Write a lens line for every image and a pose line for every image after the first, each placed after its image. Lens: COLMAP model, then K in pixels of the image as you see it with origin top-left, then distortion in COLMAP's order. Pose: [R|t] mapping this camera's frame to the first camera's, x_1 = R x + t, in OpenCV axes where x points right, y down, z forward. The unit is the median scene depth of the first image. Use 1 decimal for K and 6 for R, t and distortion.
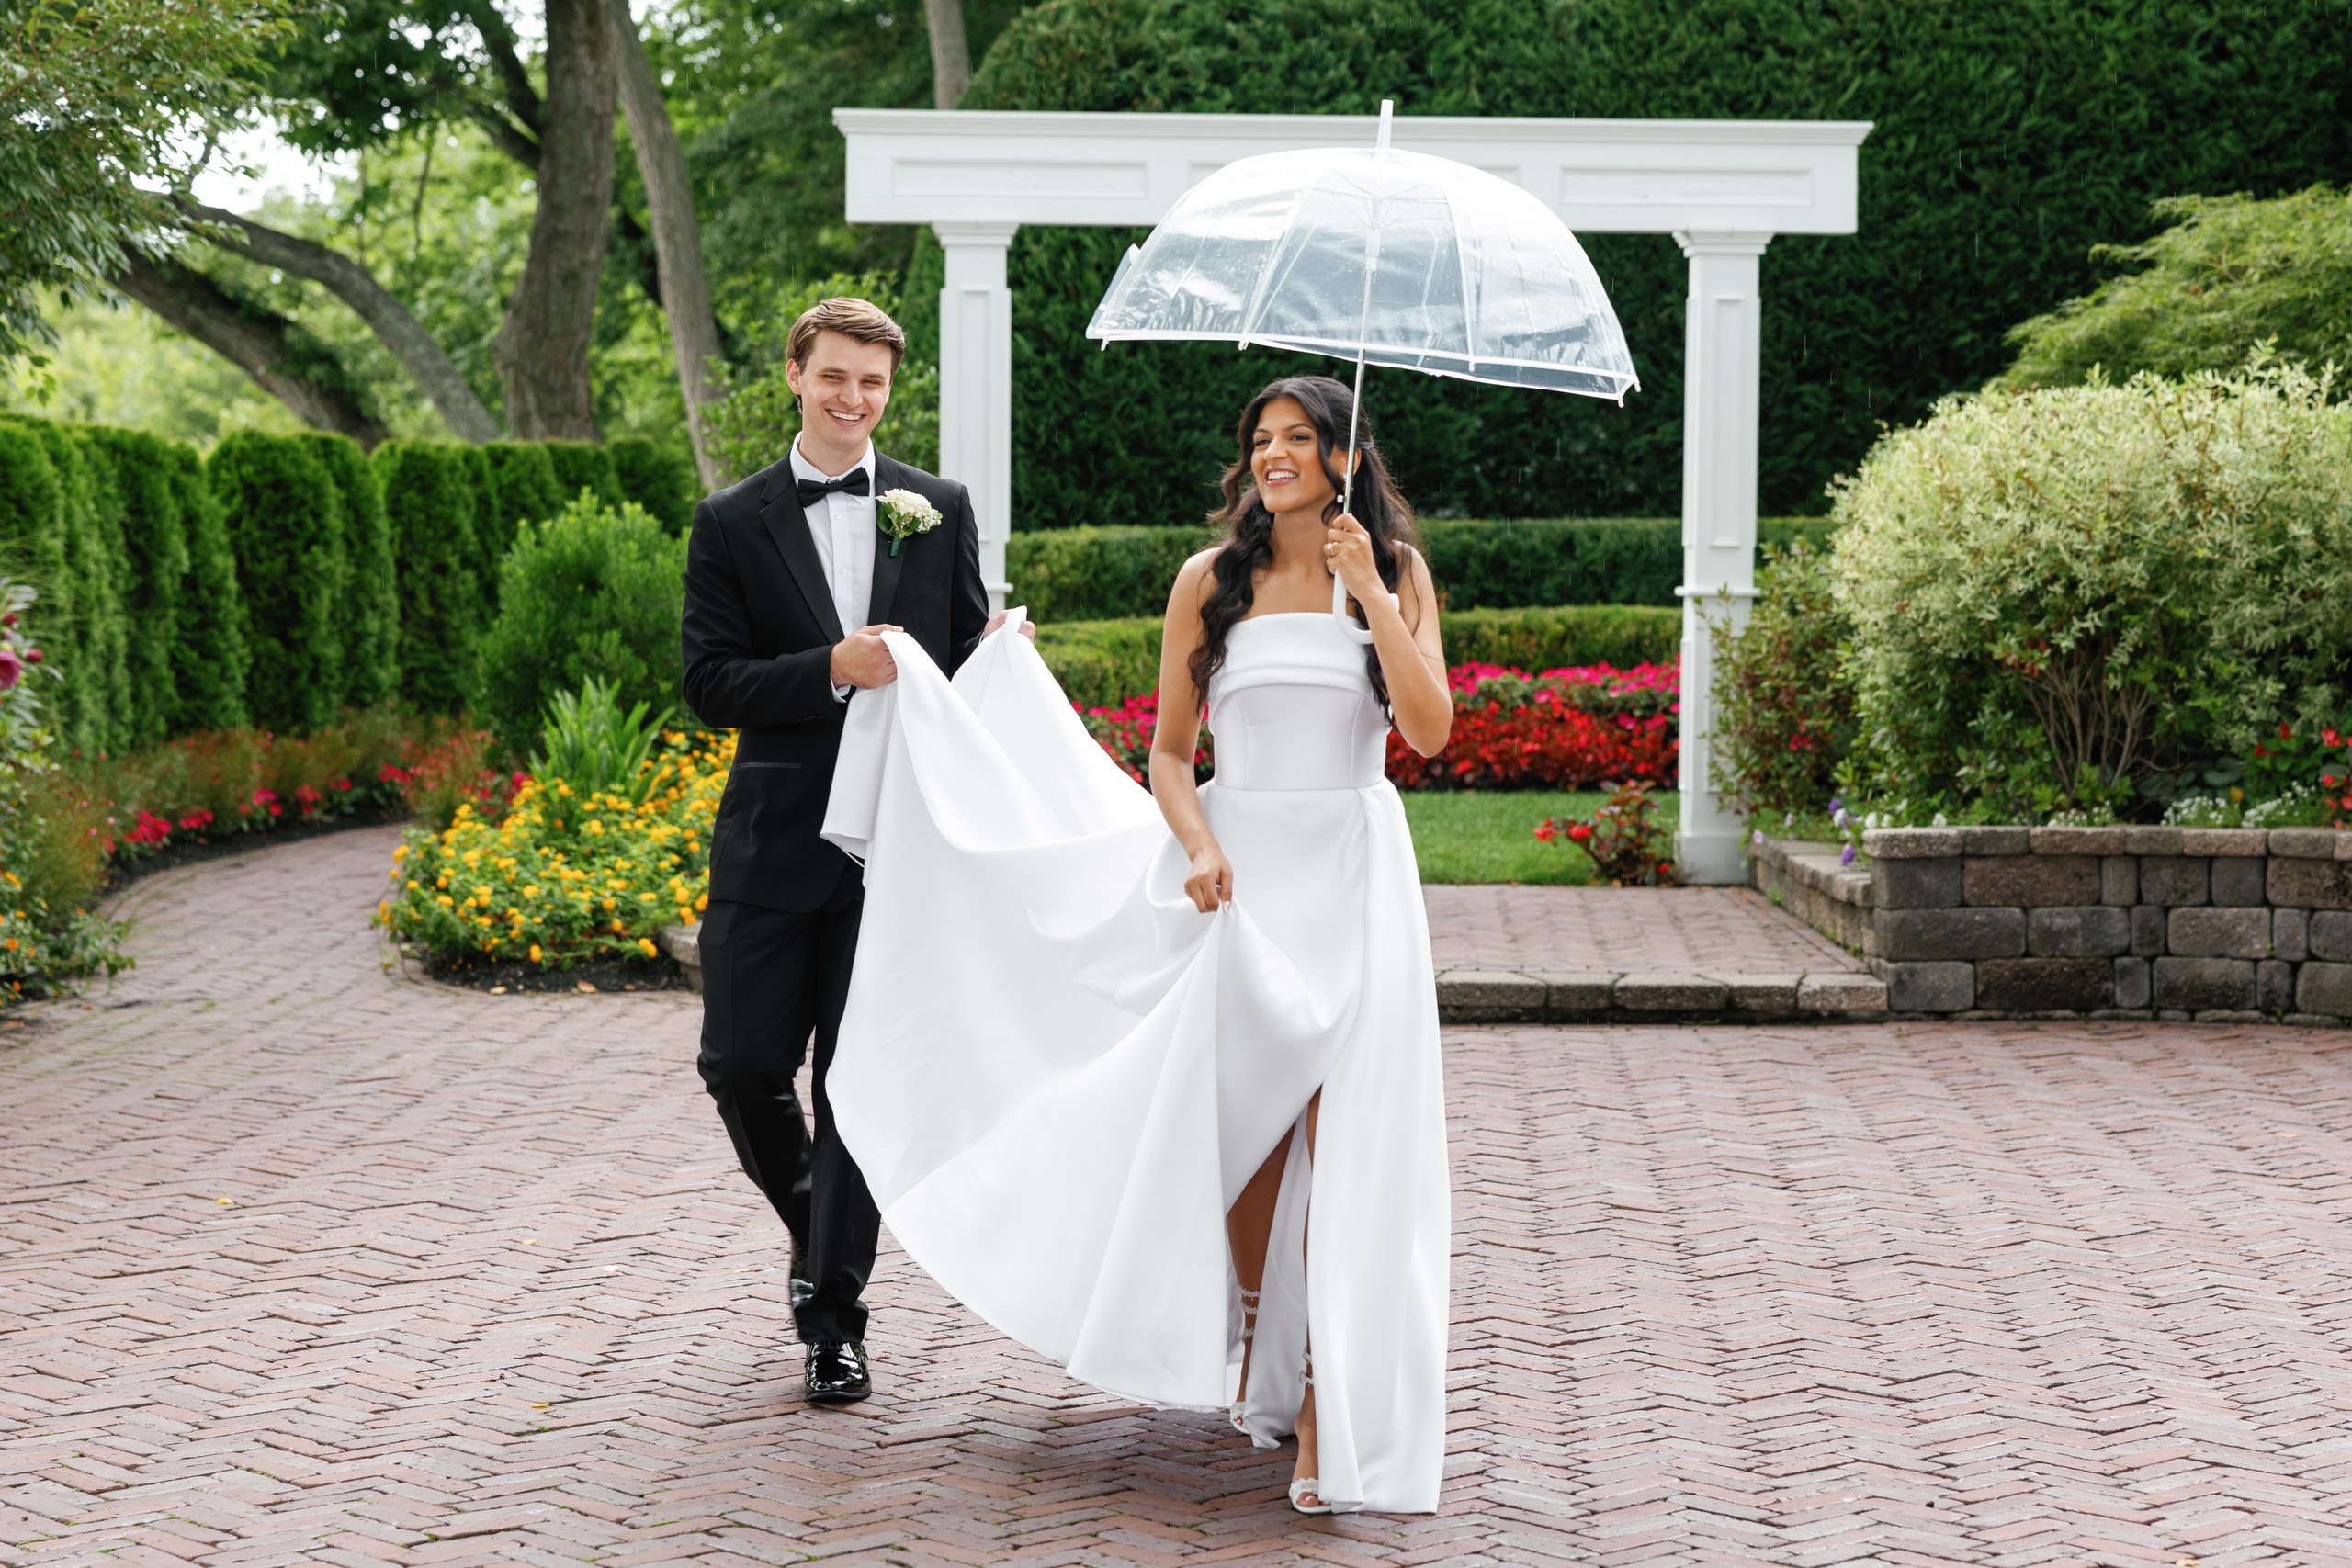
lens RADIAL K [[4298.4, 0, 1176.0], [0, 4298.4, 784.0], [0, 0, 1]] dist [0.018829, -0.294626]
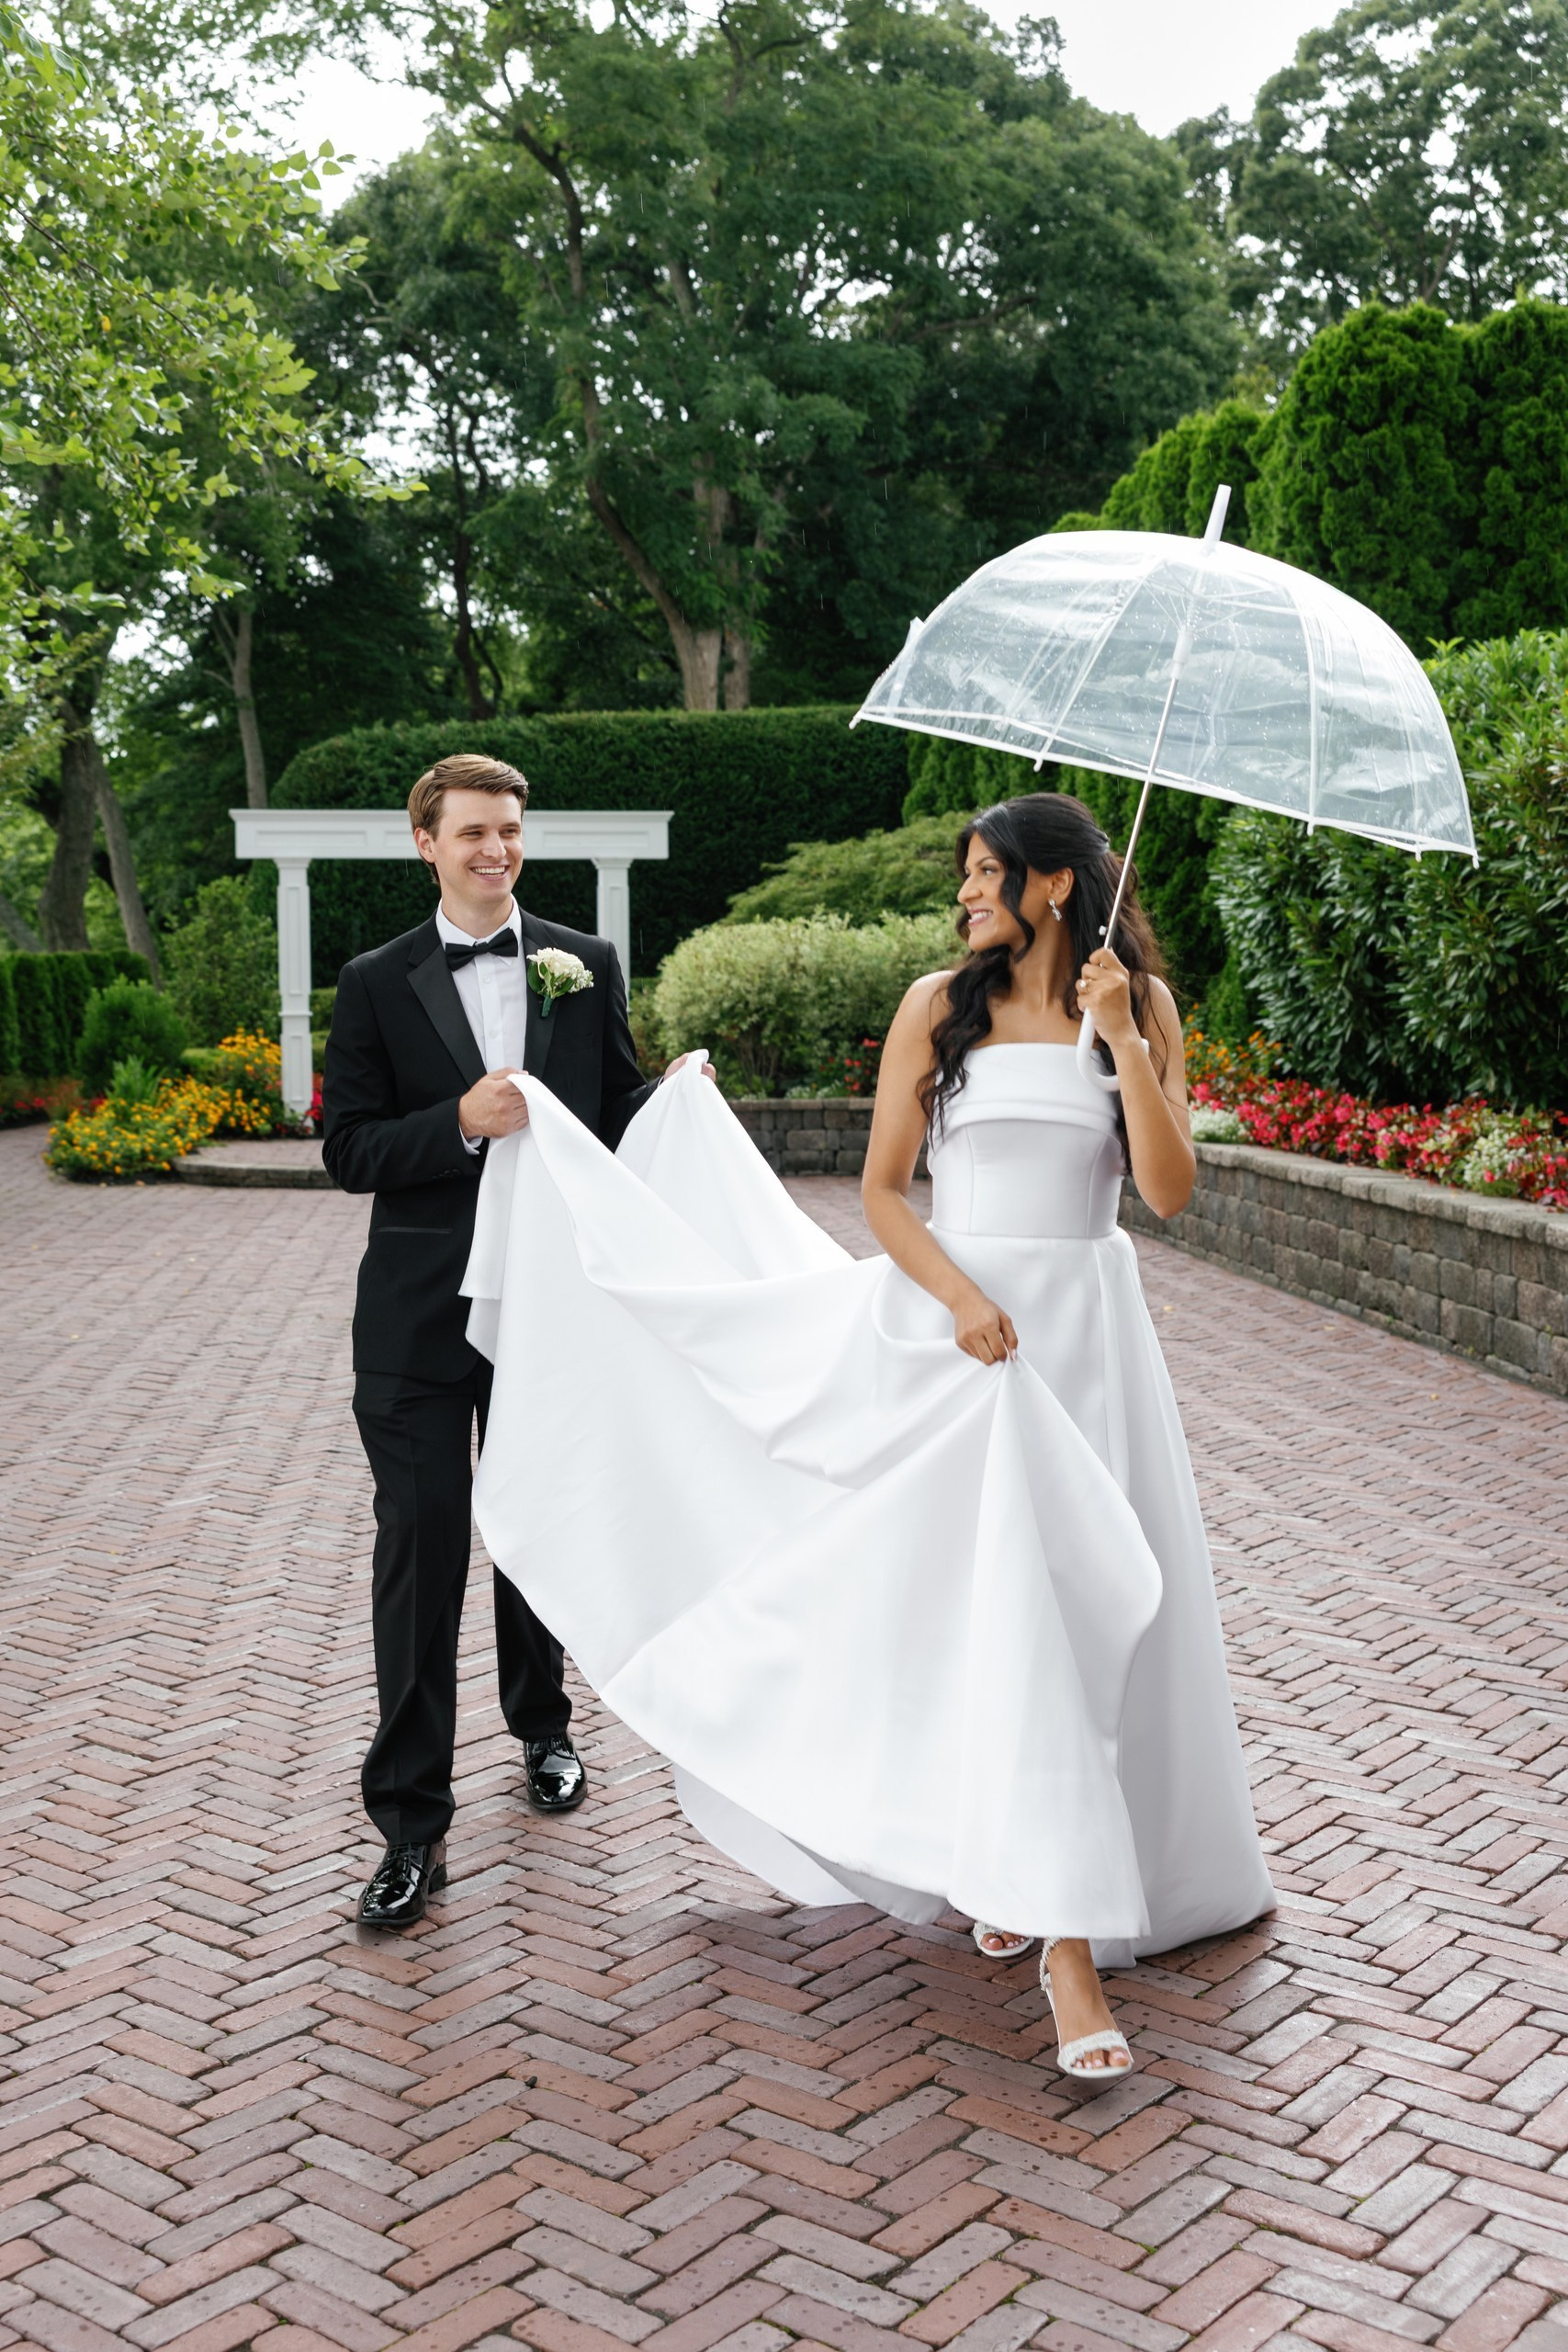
lens RADIAL K [[2449.0, 0, 685.4], [0, 2449.0, 1110.2], [0, 0, 1]] dist [0.005953, 0.001575]
pose [[0.990992, -0.022958, 0.131942, -0.014138], [0.024082, 0.999686, -0.006935, 0.021124], [-0.131741, 0.010050, 0.991233, -0.348609]]
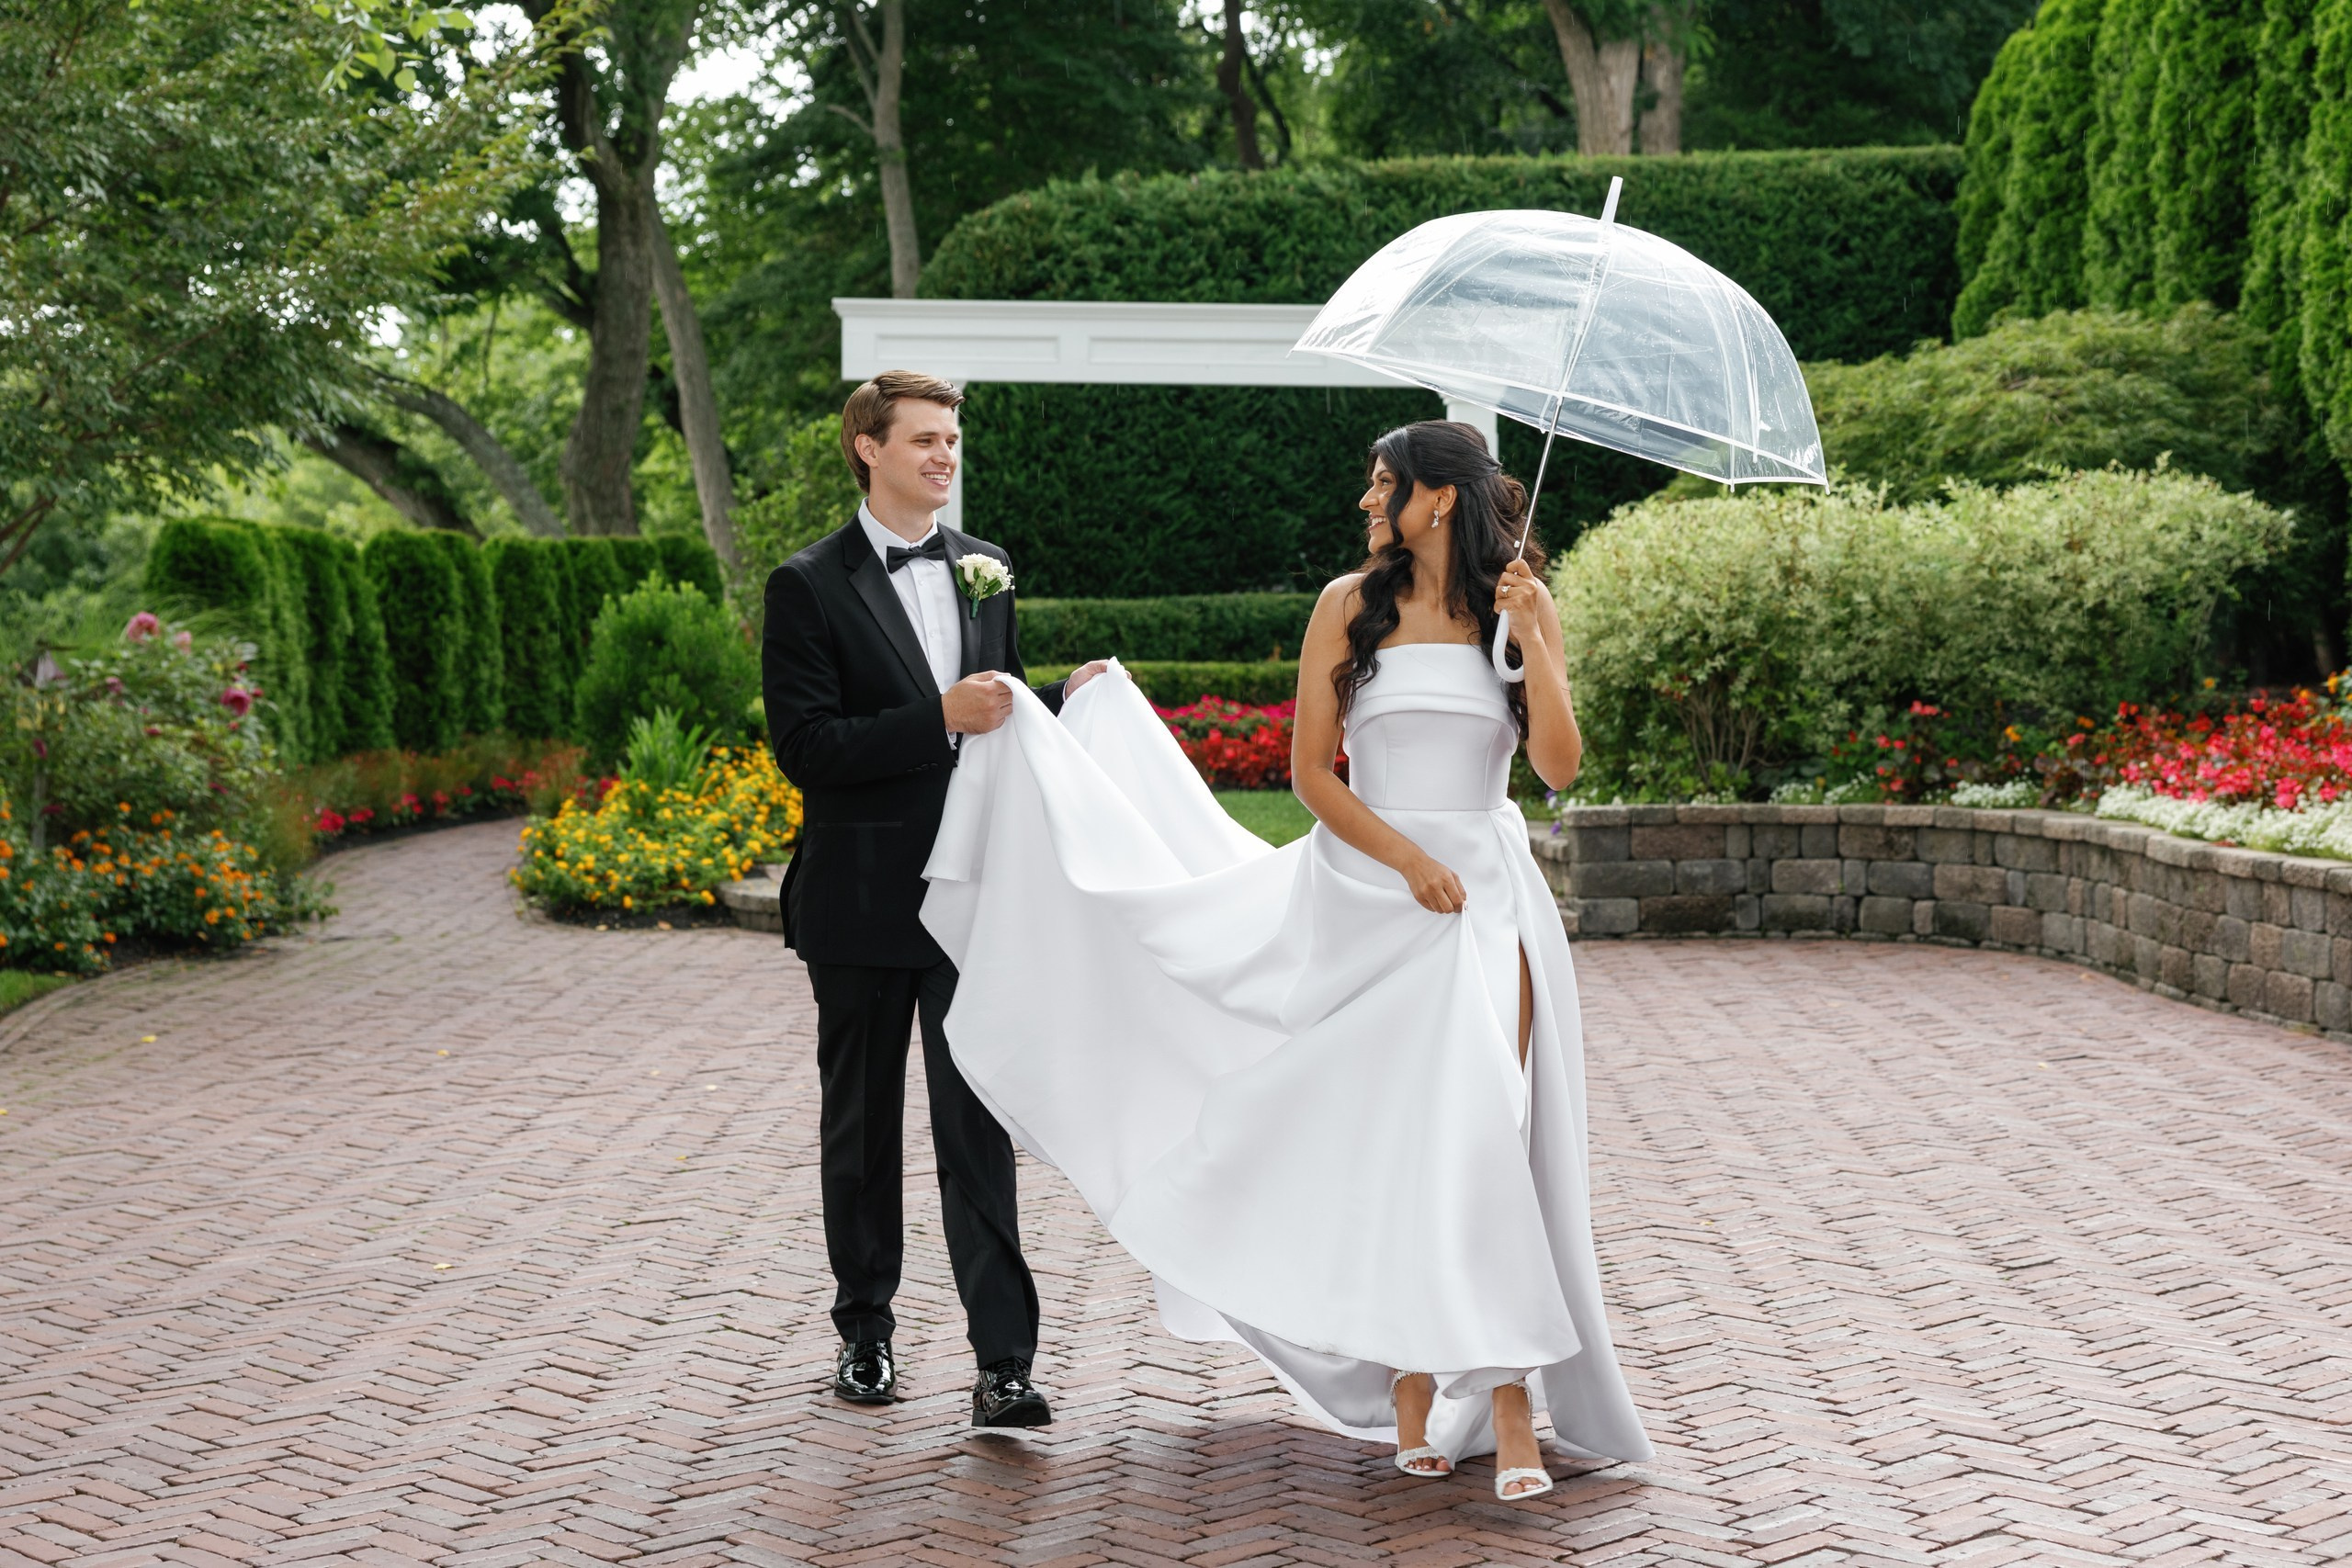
lens RADIAL K [[3513.7, 0, 1238.8], [0, 3513.7, 819.4], [0, 0, 1]] dist [-0.002576, 0.020628]
pose [[0.998927, -0.005378, 0.046005, -0.001681], [0.005293, 0.999984, 0.001953, 0.010060], [-0.046015, -0.001707, 0.998939, -0.142831]]
